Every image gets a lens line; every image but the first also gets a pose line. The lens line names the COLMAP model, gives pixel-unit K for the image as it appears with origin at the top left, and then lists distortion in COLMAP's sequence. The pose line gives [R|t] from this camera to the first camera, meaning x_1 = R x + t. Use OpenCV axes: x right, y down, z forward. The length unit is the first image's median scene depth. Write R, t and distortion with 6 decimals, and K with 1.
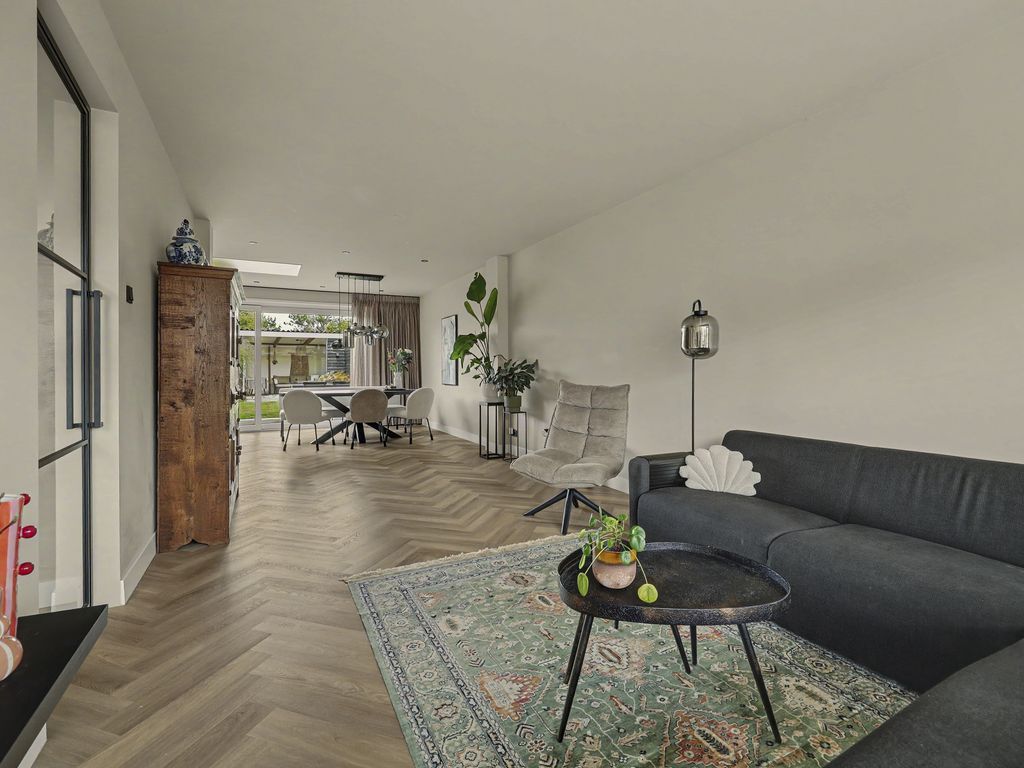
lens RADIAL K [[478.6, 0, 505.7], [0, 478.6, 375.5], [0, 0, 1]] dist [-0.004515, 0.000723]
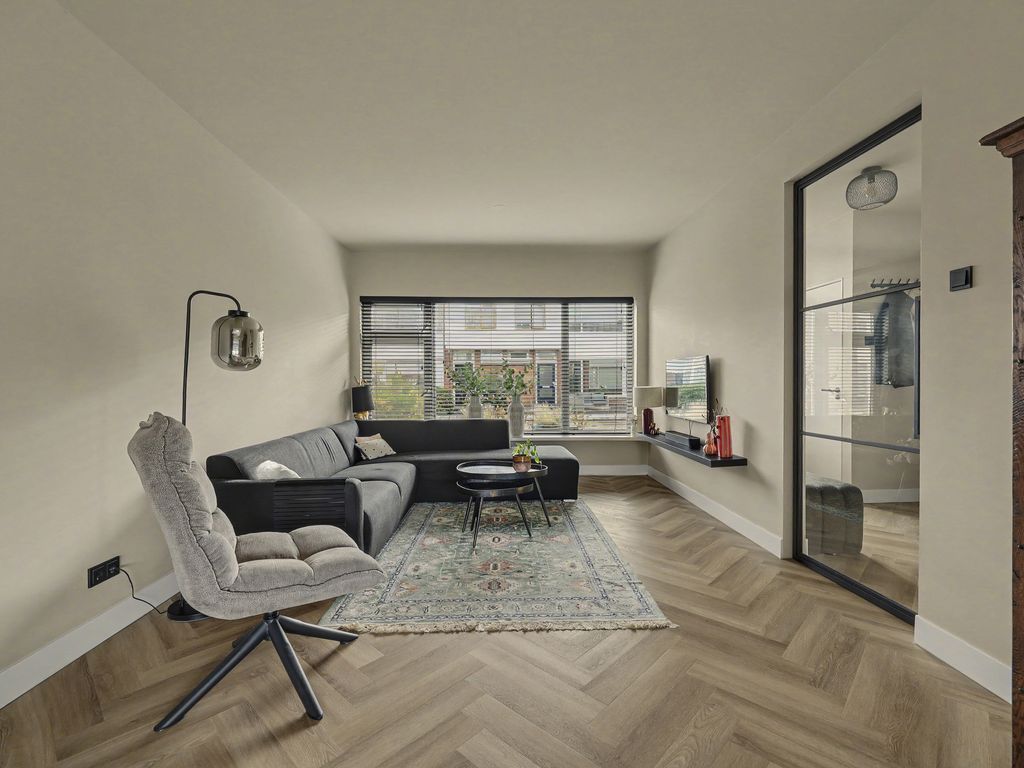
lens RADIAL K [[478.6, 0, 504.7], [0, 478.6, 381.0], [0, 0, 1]] dist [-0.004515, 0.000723]
pose [[-0.904876, 0.000520, 0.425675, -0.544044], [0.000485, 1.000000, -0.000191, -0.024402], [-0.425675, 0.000034, -0.904876, 2.416919]]
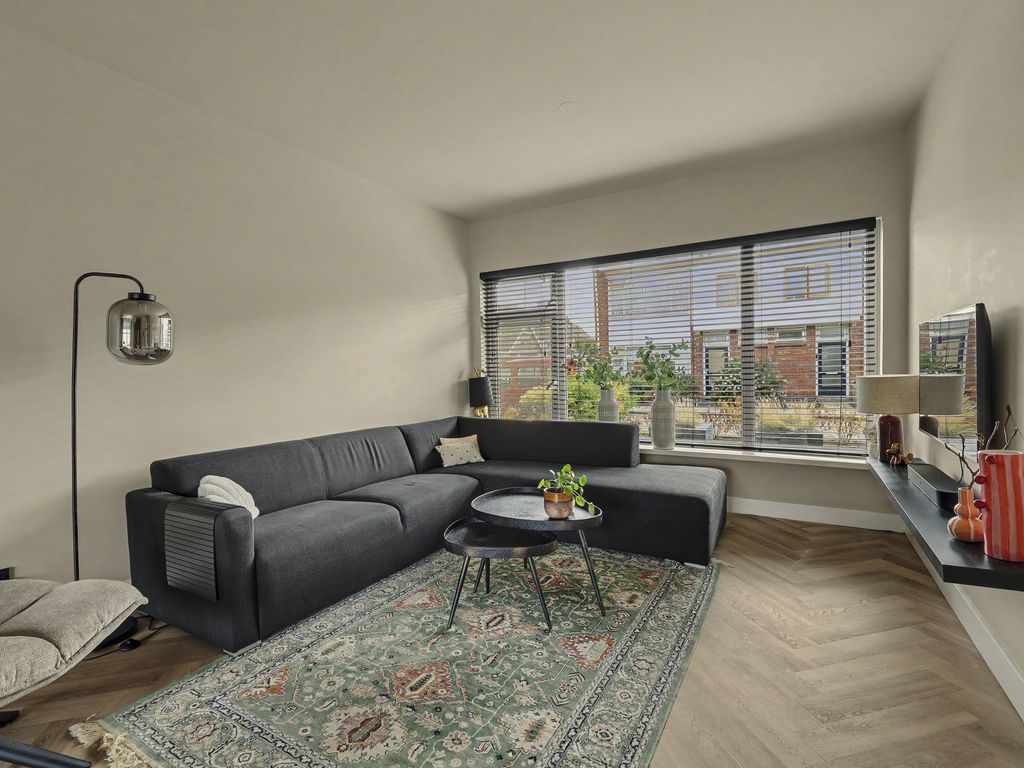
lens RADIAL K [[478.6, 0, 515.9], [0, 478.6, 386.9], [0, 0, 1]] dist [-0.004515, 0.000723]
pose [[-0.547998, -0.019496, 0.836252, -0.708757], [0.015902, 0.999305, 0.033718, -0.025389], [-0.836328, 0.031776, -0.547307, 1.439843]]
